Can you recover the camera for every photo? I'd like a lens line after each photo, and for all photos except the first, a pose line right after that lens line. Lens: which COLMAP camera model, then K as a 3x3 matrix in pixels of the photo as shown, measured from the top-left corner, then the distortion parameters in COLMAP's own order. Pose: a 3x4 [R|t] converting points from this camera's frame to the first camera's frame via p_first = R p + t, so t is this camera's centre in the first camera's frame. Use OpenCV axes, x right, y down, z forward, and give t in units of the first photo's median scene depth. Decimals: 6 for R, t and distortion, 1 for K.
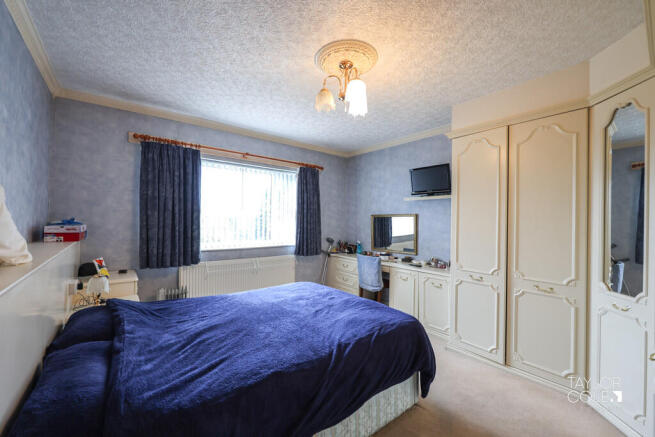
lens RADIAL K [[261.2, 0, 322.7], [0, 261.2, 218.4], [0, 0, 1]] dist [-0.003562, -0.000085]
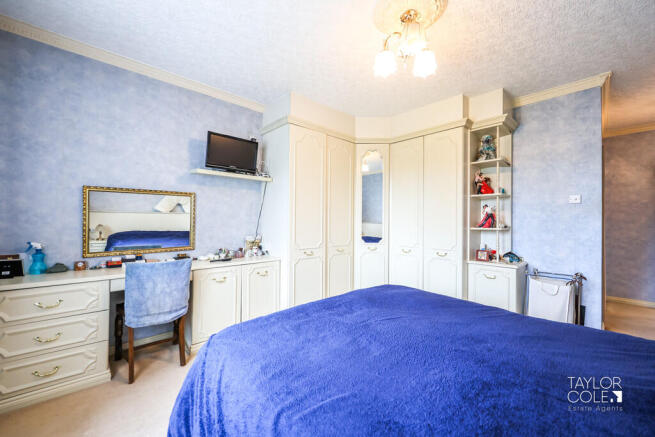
lens RADIAL K [[261.2, 0, 328.7], [0, 261.2, 215.4], [0, 0, 1]] dist [-0.003562, -0.000085]
pose [[-0.077423, -0.010289, 0.996945, -0.443965], [-0.024761, 0.999658, 0.008394, 0.035599], [-0.996691, -0.024035, -0.077652, 0.769124]]
